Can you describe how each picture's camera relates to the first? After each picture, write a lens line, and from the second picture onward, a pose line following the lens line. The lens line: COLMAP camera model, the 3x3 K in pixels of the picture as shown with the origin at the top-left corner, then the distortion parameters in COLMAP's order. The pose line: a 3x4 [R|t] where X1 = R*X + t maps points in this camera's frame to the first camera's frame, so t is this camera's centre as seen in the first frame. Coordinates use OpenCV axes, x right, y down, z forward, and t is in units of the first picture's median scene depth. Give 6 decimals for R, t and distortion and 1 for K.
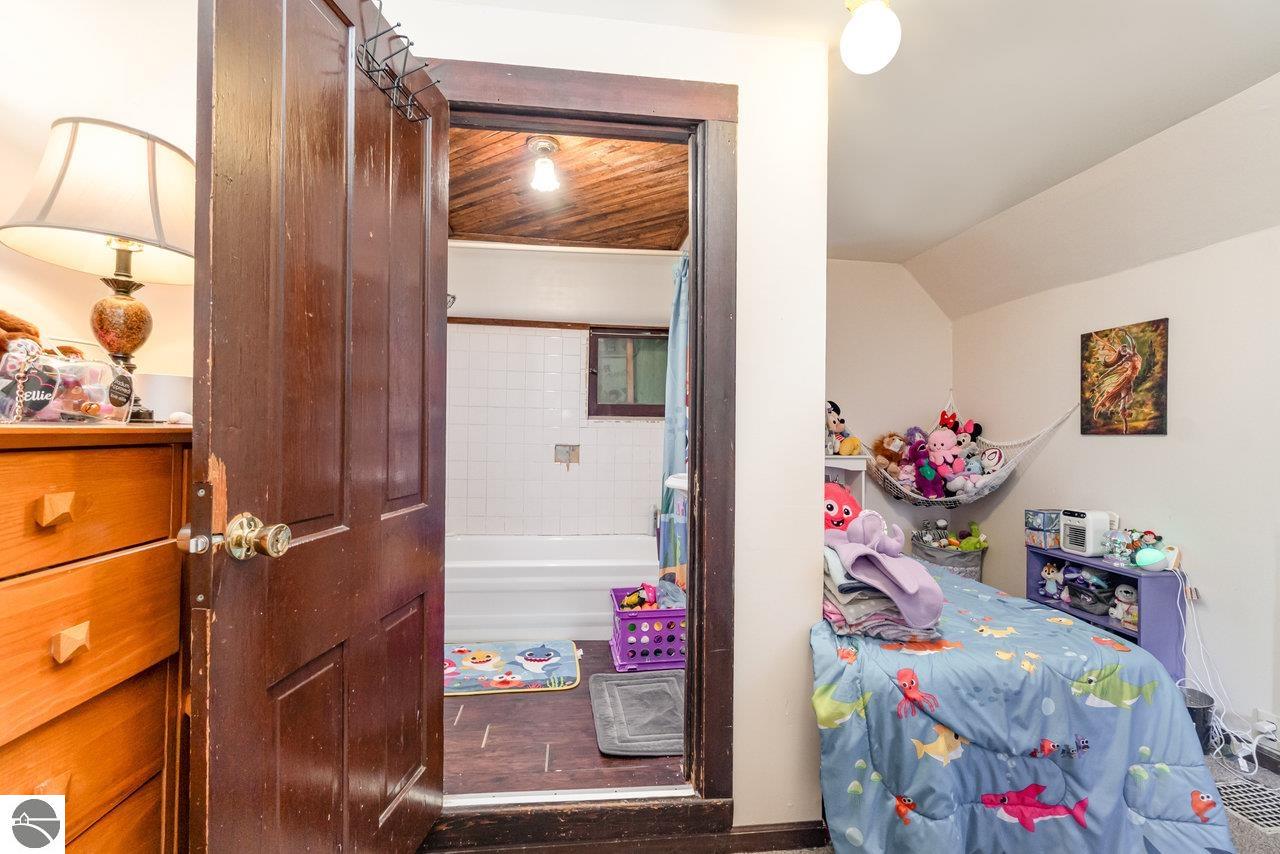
lens RADIAL K [[561.9, 0, 638.4], [0, 561.9, 429.8], [0, 0, 1]] dist [-0.002676, 0.000586]
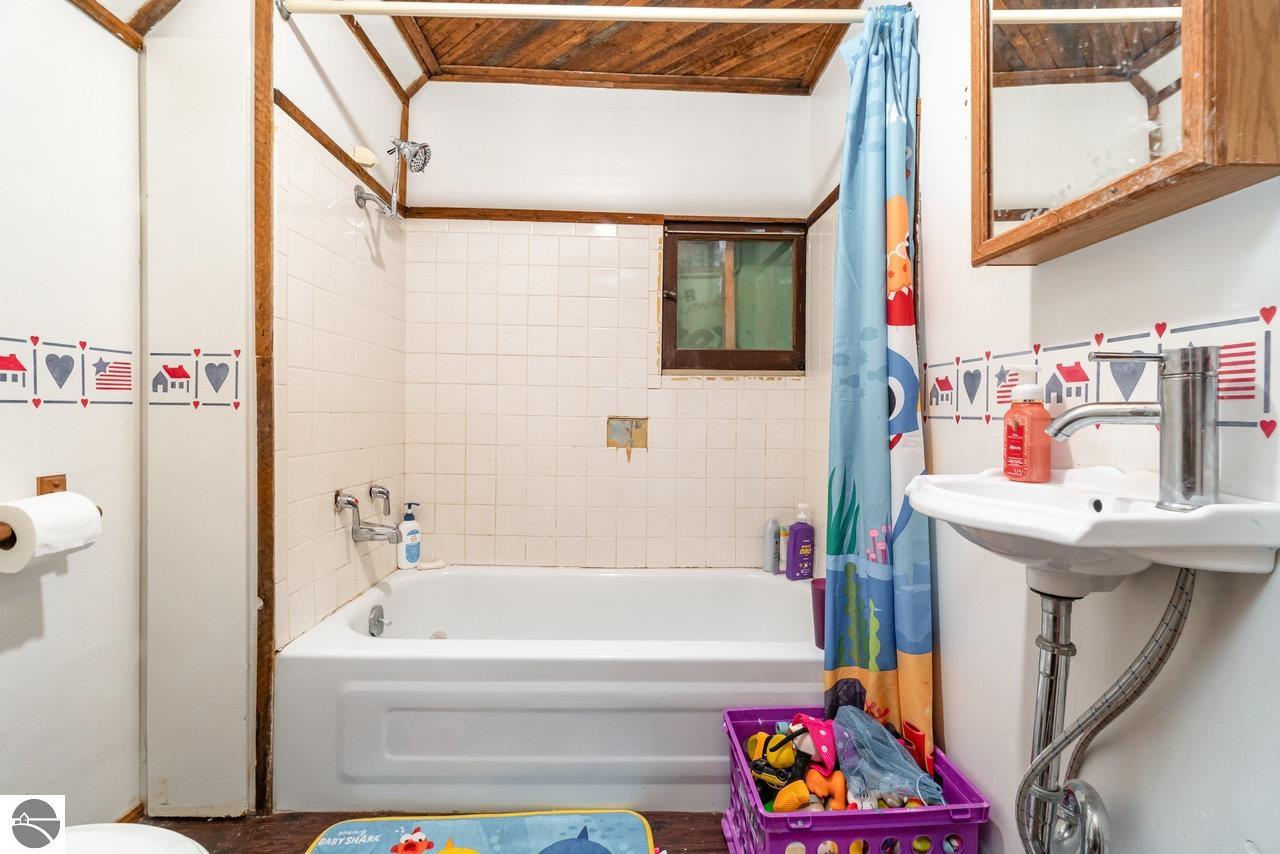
lens RADIAL K [[561.9, 0, 639.2], [0, 561.9, 422.3], [0, 0, 1]] dist [-0.002676, 0.000586]
pose [[0.995761, -0.002657, -0.091942, -0.058633], [0.003754, 0.999924, 0.011760, 0.024859], [0.091904, -0.012055, 0.995695, 0.399824]]
